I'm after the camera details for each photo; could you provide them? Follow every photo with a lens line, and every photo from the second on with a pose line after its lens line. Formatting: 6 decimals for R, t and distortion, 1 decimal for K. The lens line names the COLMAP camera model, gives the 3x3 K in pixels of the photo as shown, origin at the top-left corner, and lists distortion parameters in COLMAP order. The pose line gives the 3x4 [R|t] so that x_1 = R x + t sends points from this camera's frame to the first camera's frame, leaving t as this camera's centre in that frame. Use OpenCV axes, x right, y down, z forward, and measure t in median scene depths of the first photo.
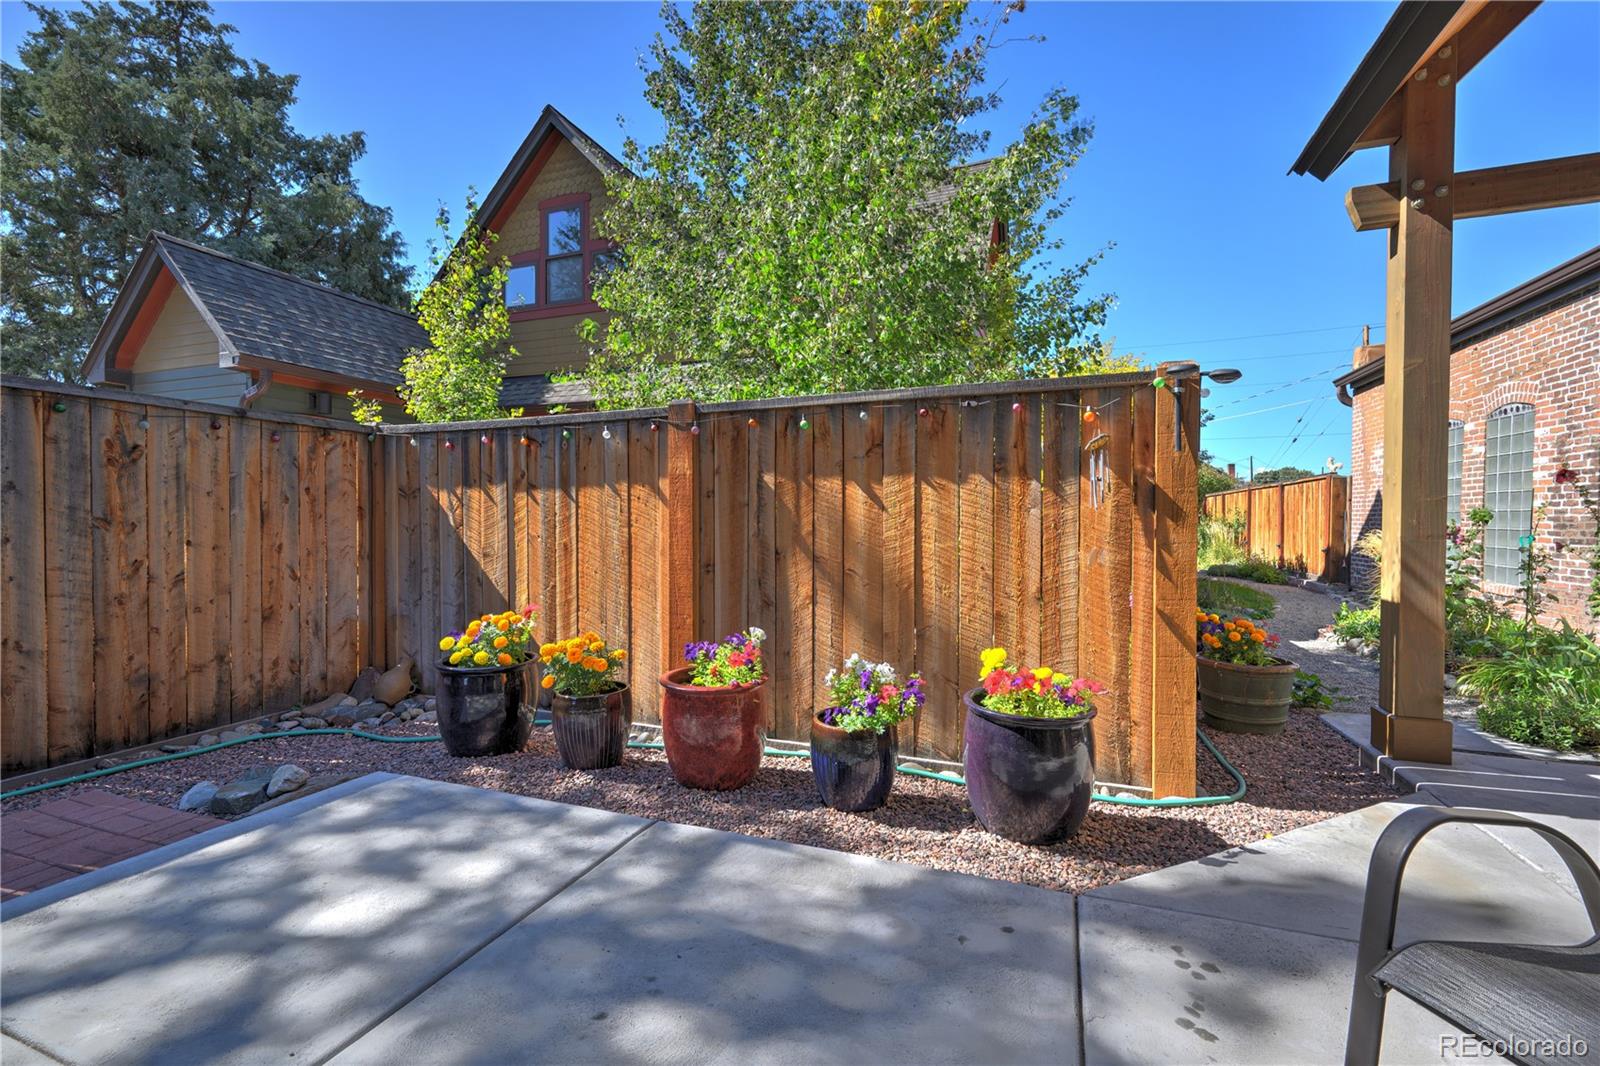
lens RADIAL K [[695.6, 0, 793.6], [0, 695.6, 536.9], [0, 0, 1]] dist [-0.018446, -0.000276]
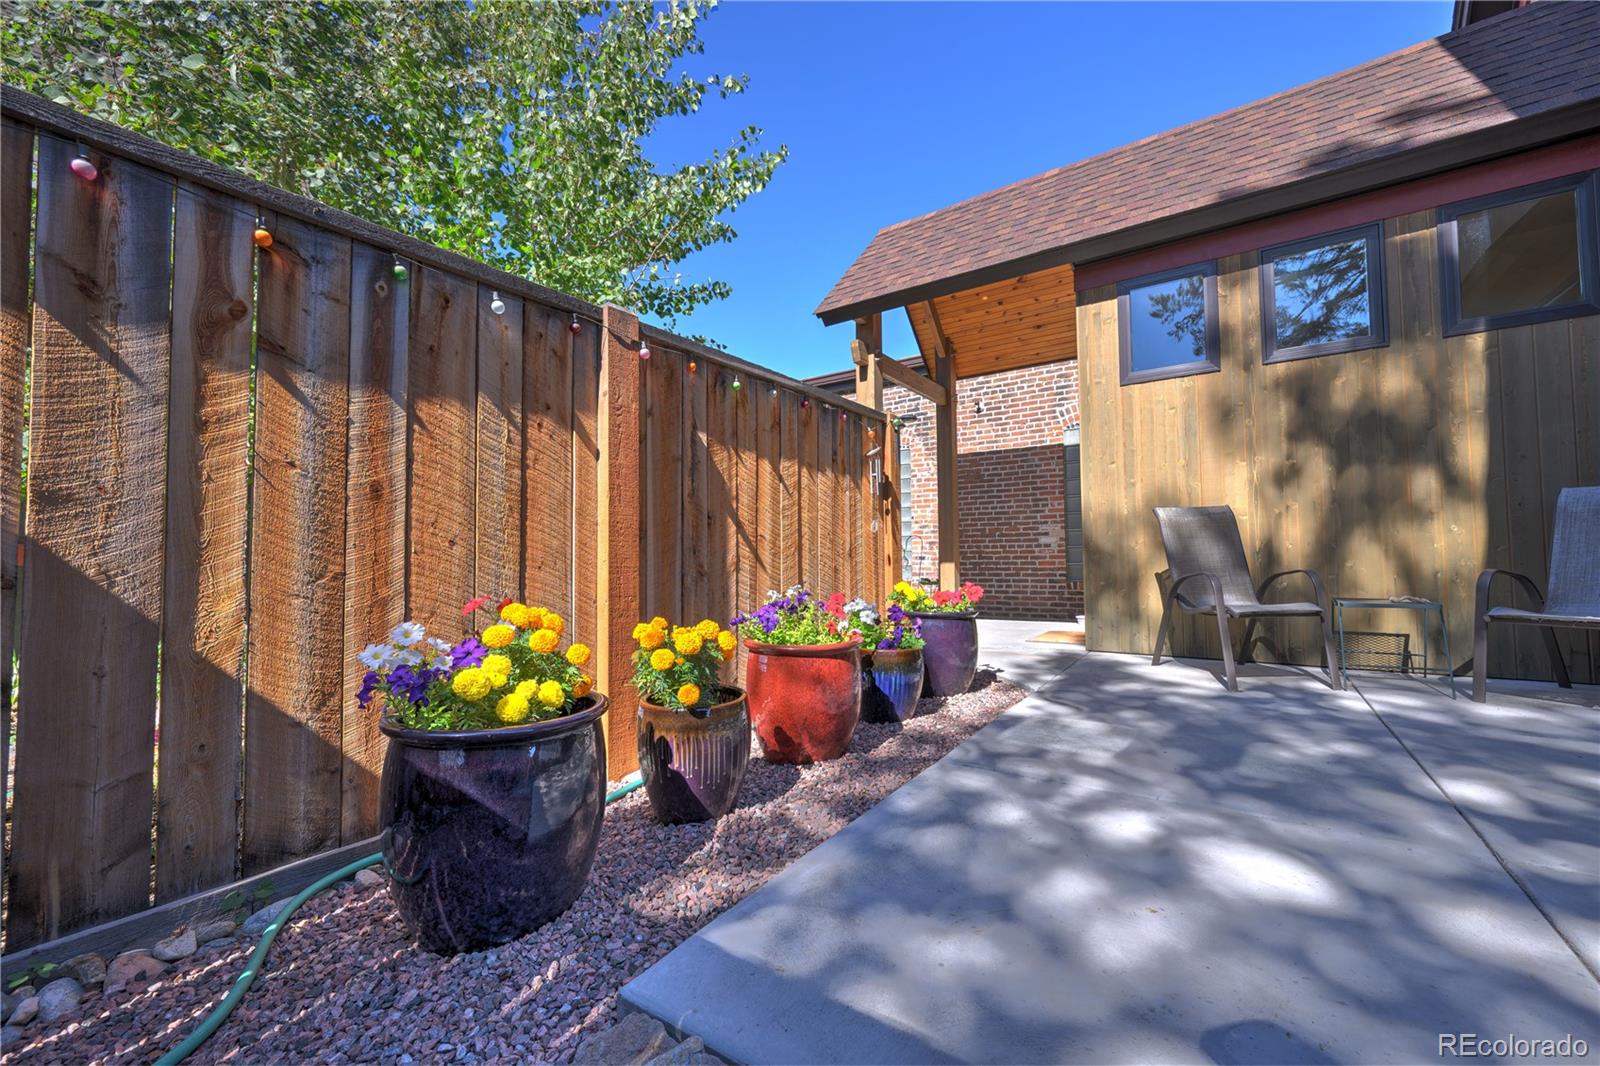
lens RADIAL K [[619.7, 0, 798.0], [0, 619.7, 526.7], [0, 0, 1]] dist [-0.015716, -0.000150]
pose [[0.240248, 0.036230, 0.970035, -0.765473], [0.013437, 0.999083, -0.040643, 0.068272], [-0.970618, 0.022799, 0.239541, 0.684257]]
